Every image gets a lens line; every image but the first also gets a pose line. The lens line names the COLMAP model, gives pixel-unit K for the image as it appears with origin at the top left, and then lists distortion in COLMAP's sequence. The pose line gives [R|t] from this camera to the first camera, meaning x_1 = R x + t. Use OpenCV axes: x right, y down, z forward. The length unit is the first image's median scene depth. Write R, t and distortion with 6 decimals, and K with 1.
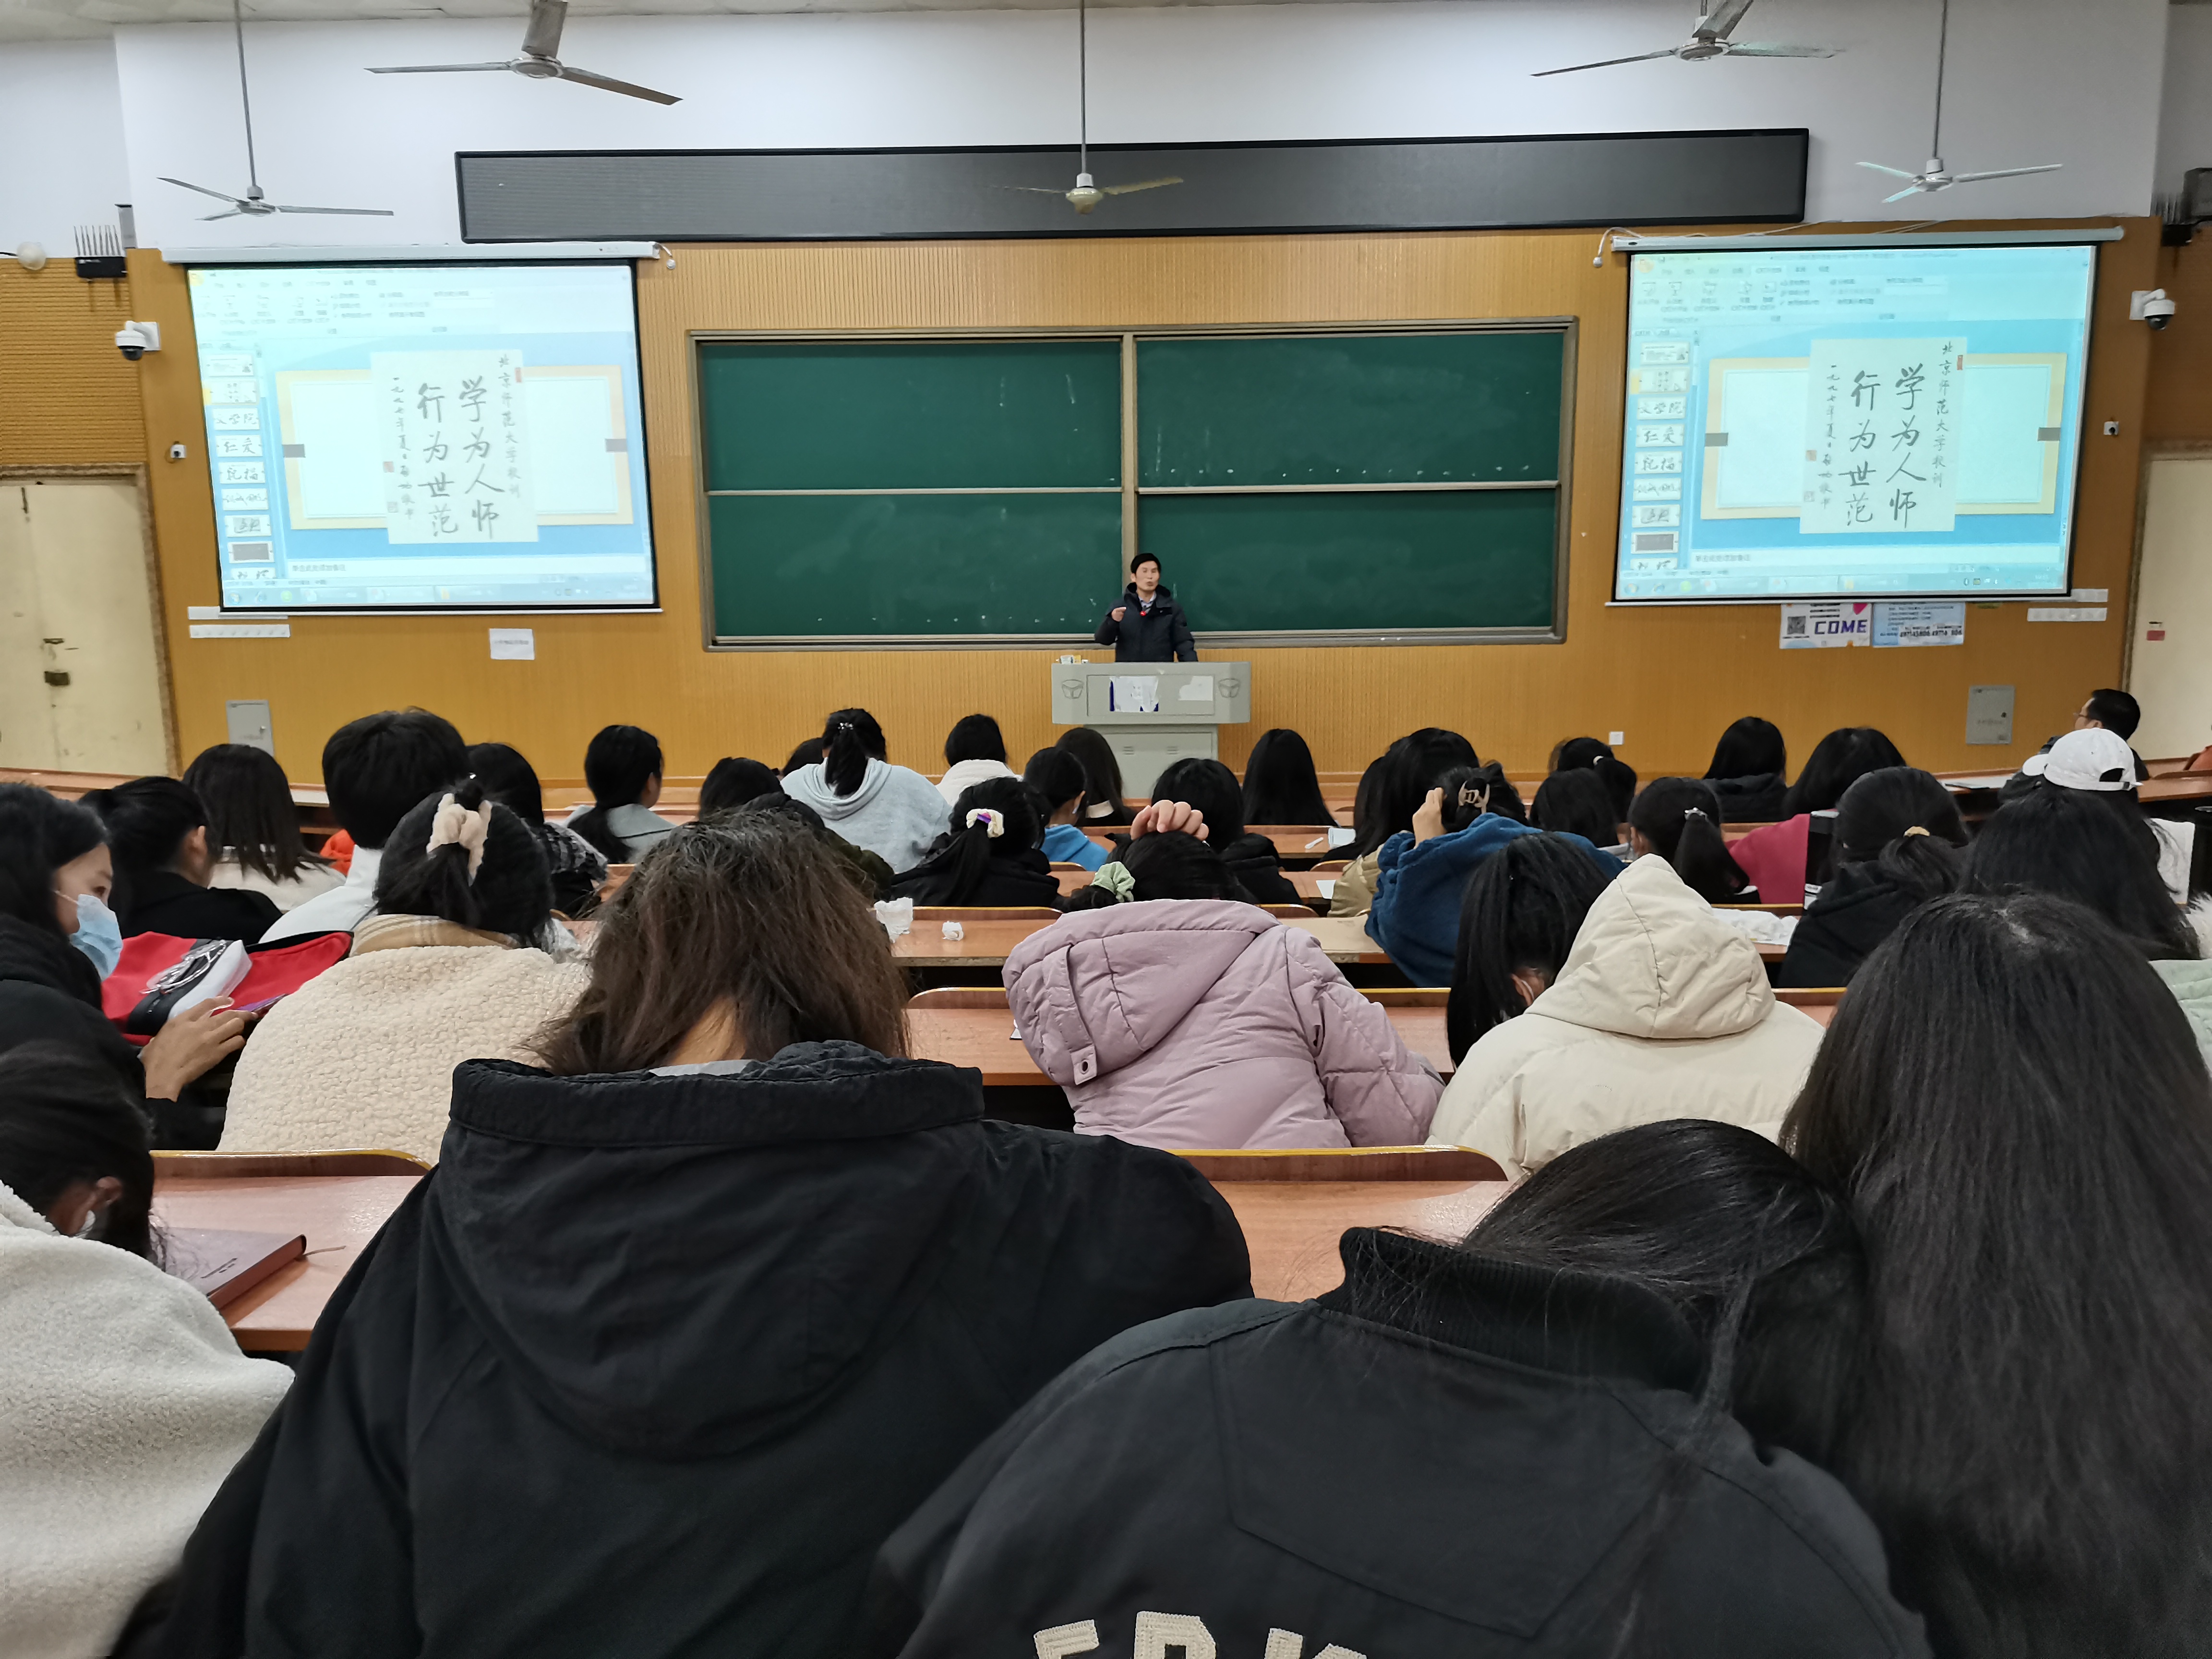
lens RADIAL K [[1684.8, 0, 1107.5], [0, 1684.8, 831.4], [0, 0, 1]] dist [0.001143, 0.000299]
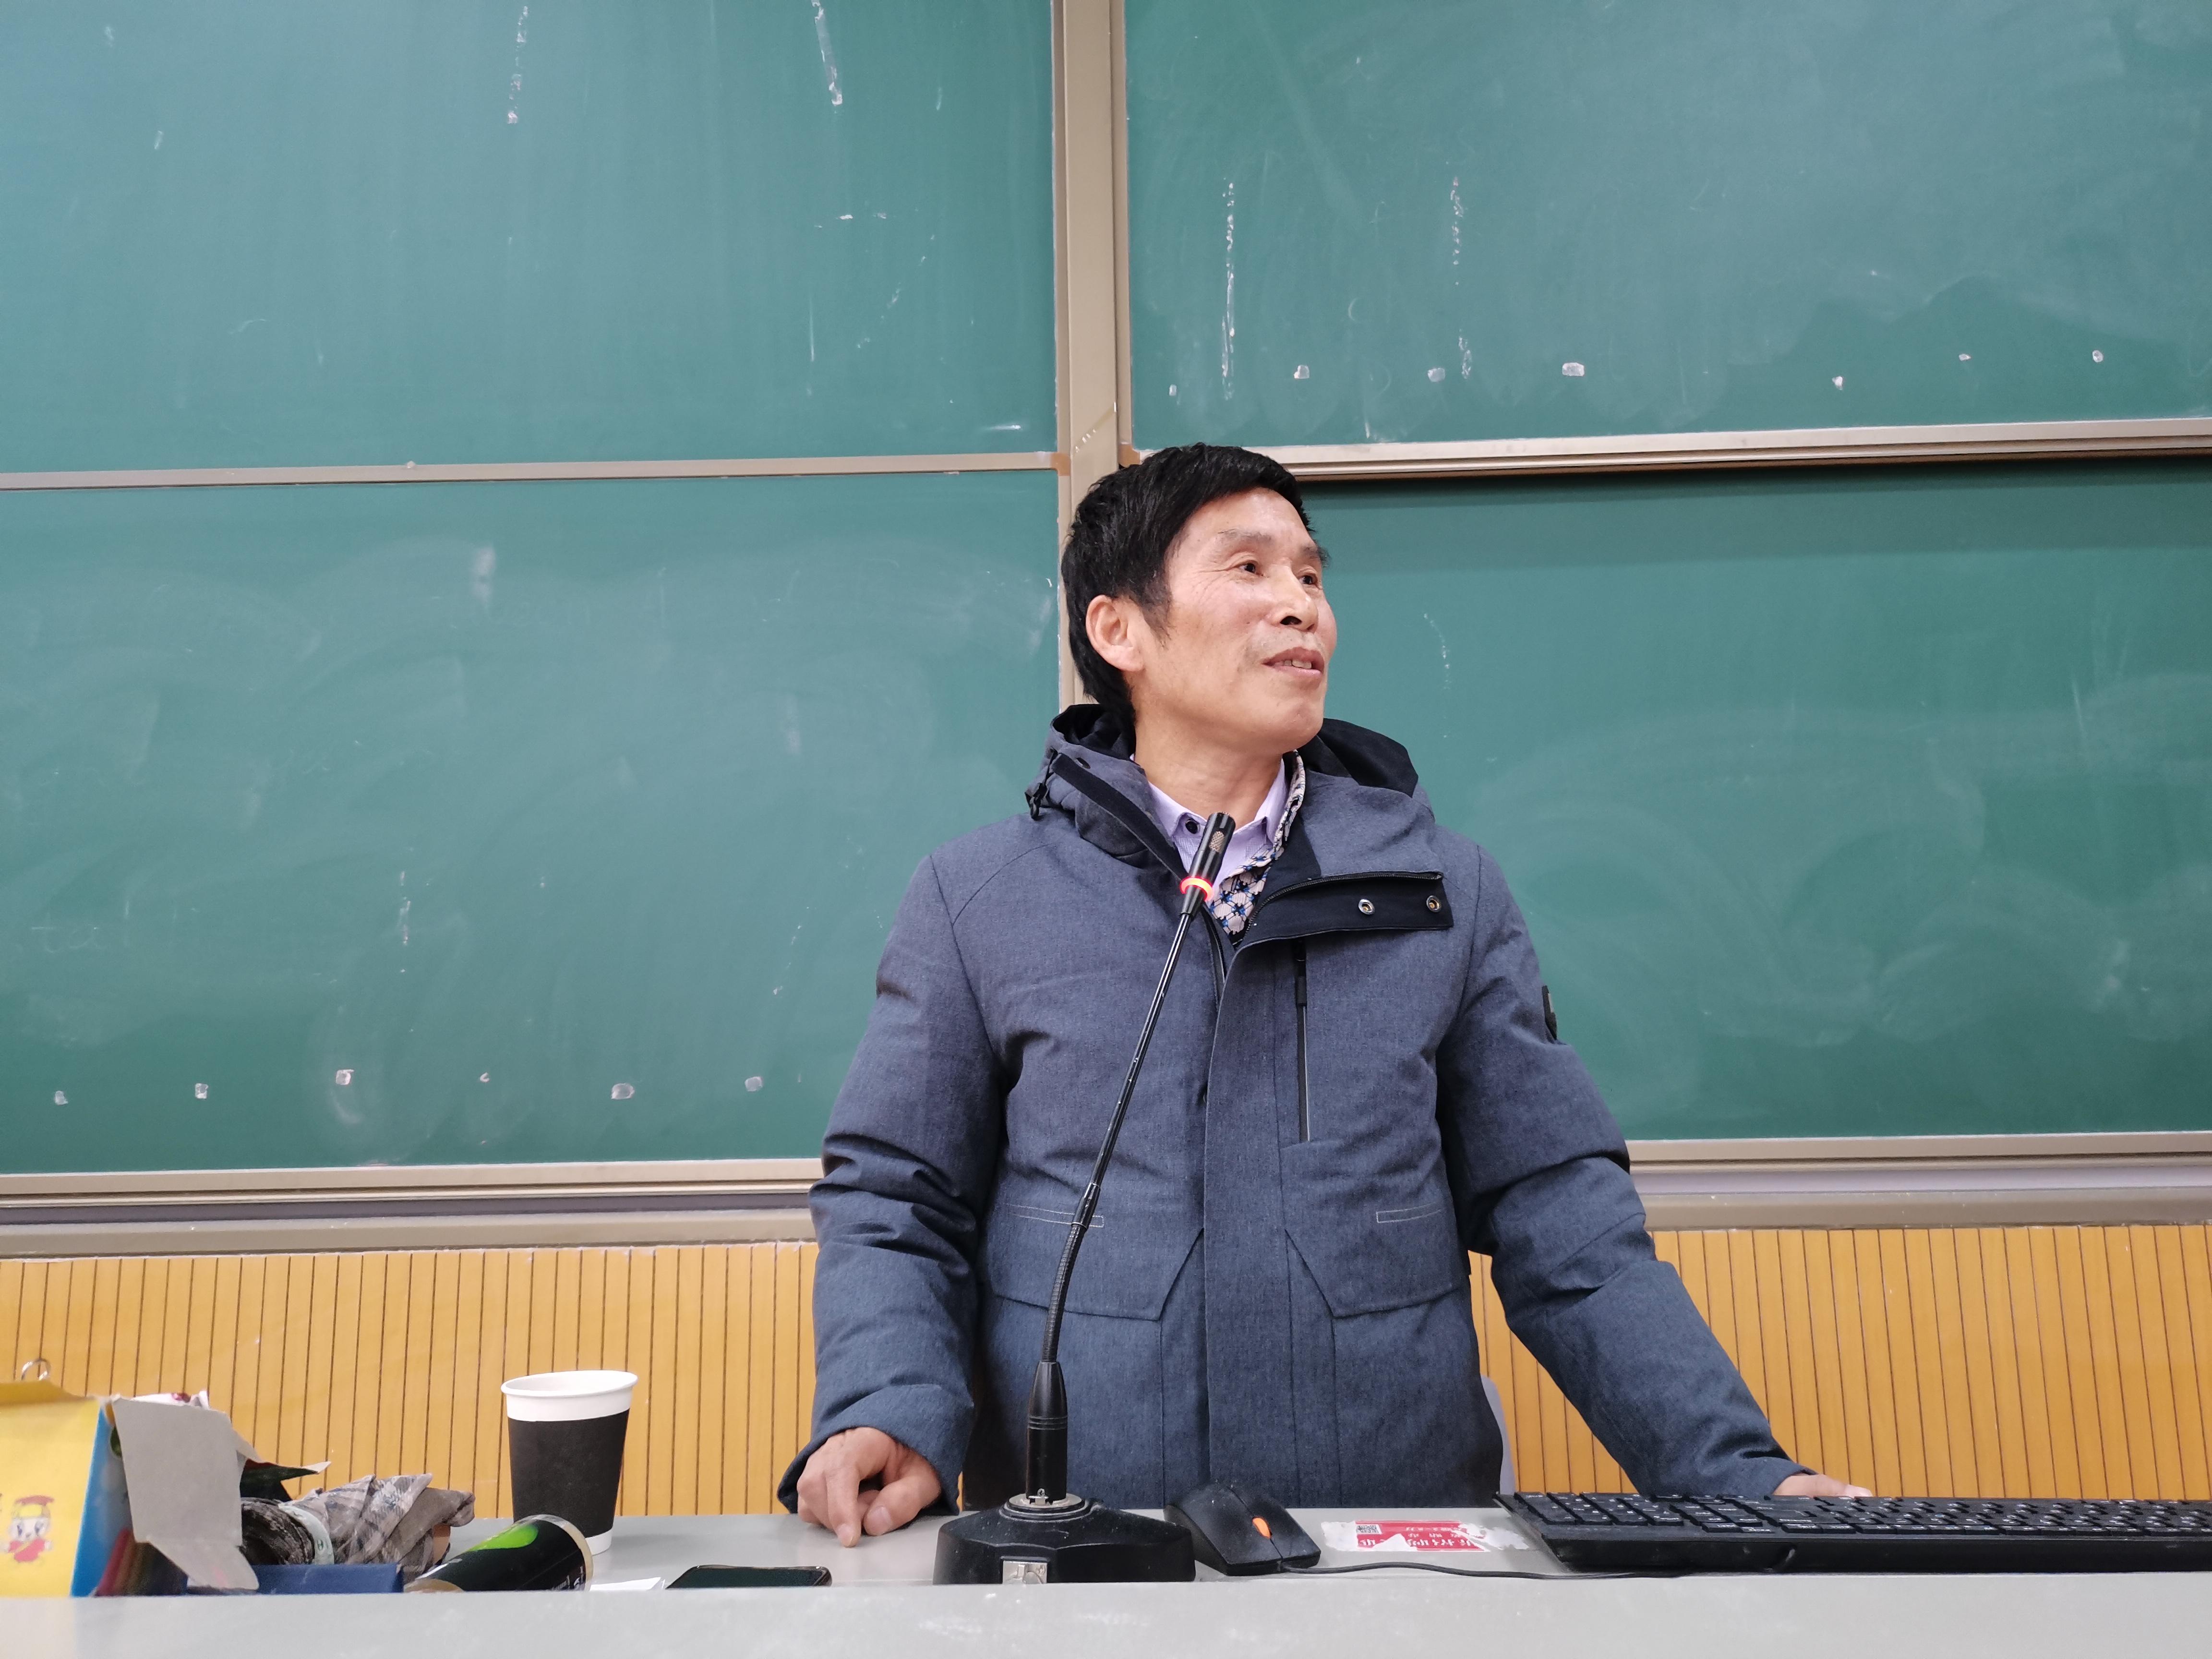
lens RADIAL K [[1684.8, 0, 1104.0], [0, 1684.8, 828.3], [0, 0, 1]] dist [0.001143, 0.000299]
pose [[0.999974, -0.001033, 0.007115, 0.013589], [0.003372, 0.941401, -0.337273, -0.096590], [-0.006349, 0.337288, 0.941380, 0.886106]]
